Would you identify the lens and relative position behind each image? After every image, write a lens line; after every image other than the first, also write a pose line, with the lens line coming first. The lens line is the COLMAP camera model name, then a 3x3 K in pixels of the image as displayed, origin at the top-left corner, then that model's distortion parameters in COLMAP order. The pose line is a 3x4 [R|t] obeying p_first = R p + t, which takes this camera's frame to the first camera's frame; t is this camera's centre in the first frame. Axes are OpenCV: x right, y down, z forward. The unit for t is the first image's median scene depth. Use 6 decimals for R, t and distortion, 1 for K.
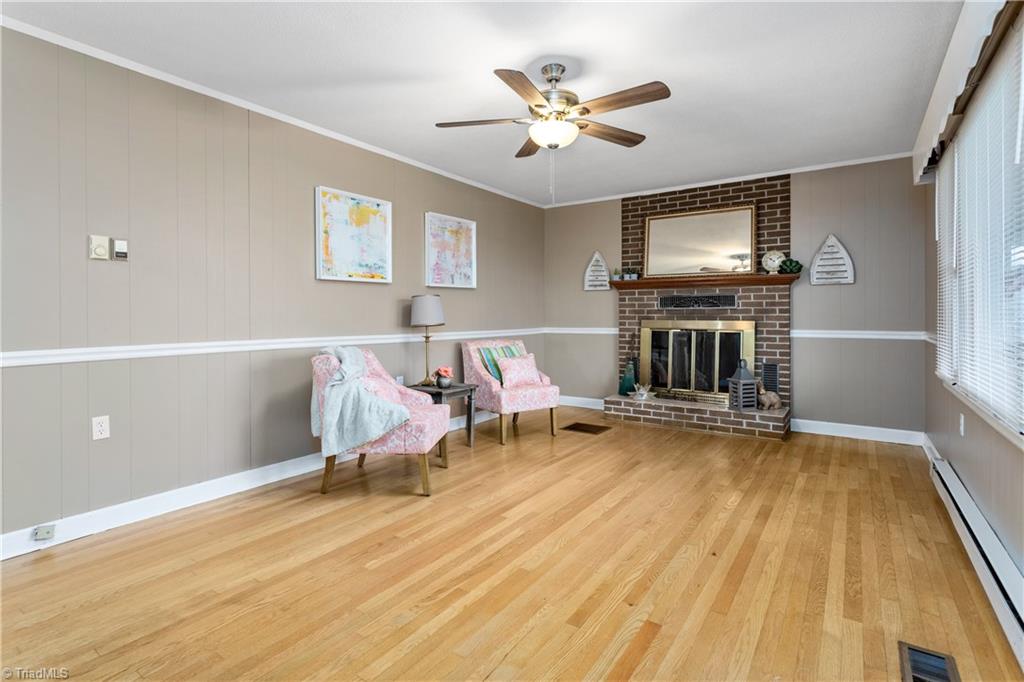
lens RADIAL K [[494.2, 0, 515.1], [0, 494.2, 313.4], [0, 0, 1]] dist [0.001022, 0.000678]
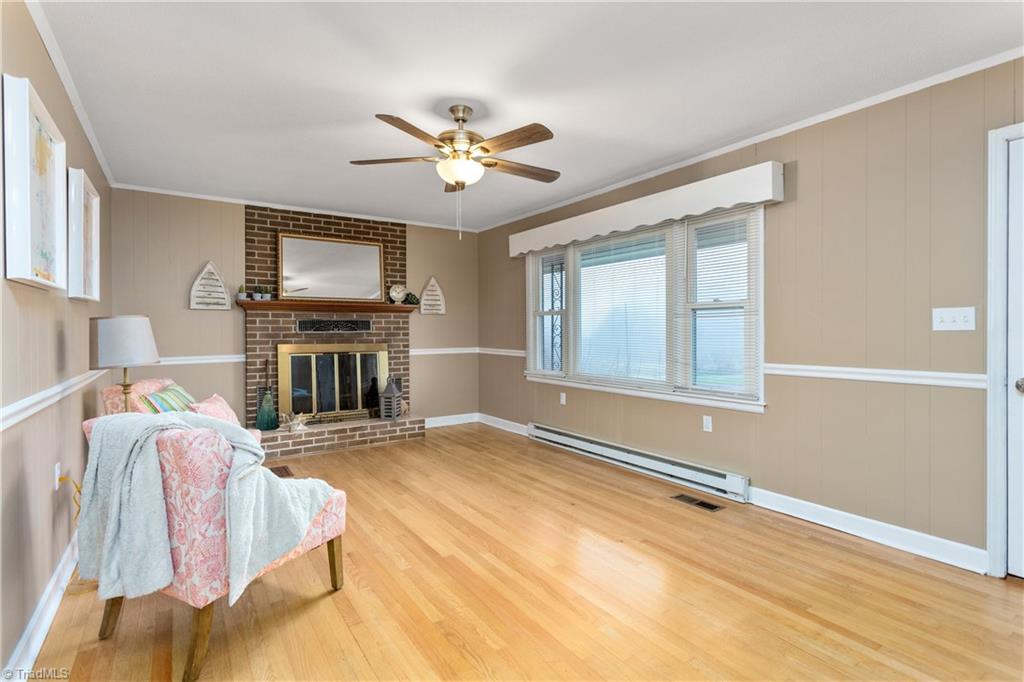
lens RADIAL K [[494.0, 0, 501.7], [0, 494.0, 327.9], [0, 0, 1]] dist [-0.000923, 0.000119]
pose [[0.370167, 0.002045, 0.928963, -0.505348], [0.000644, 0.999997, -0.002458, -0.017563], [-0.928965, 0.001508, 0.370165, 0.314271]]
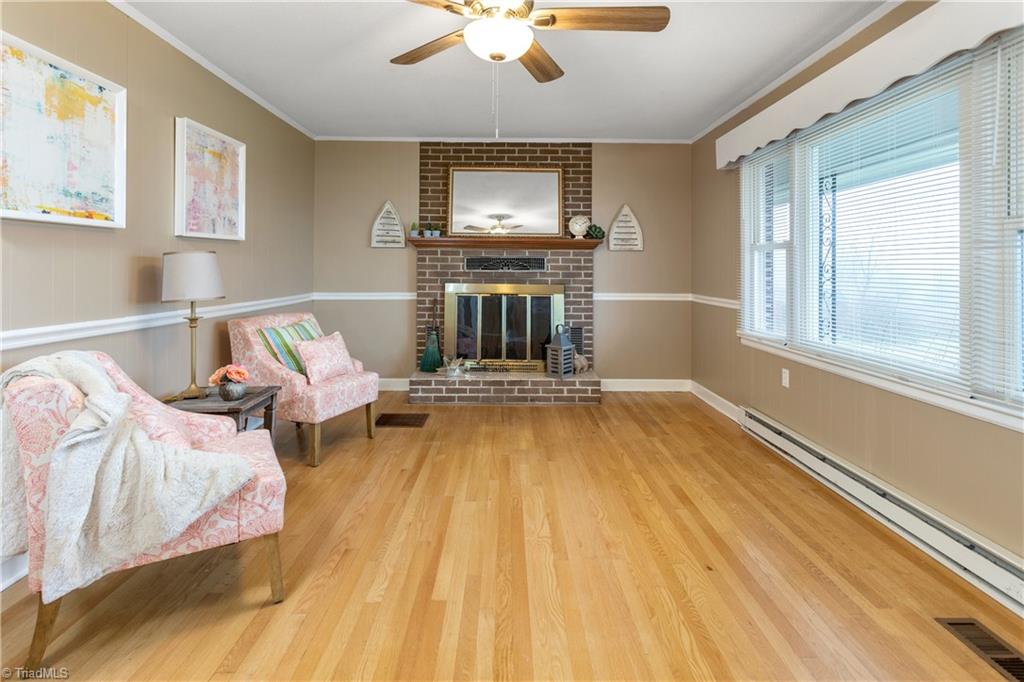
lens RADIAL K [[508.2, 0, 506.4], [0, 508.2, 261.9], [0, 0, 1]] dist [0.001919, 0.001095]
pose [[0.820255, 0.014892, 0.571805, -0.196198], [-0.009473, 0.999878, -0.012451, -0.017095], [-0.571920, 0.004796, 0.820295, 0.226802]]
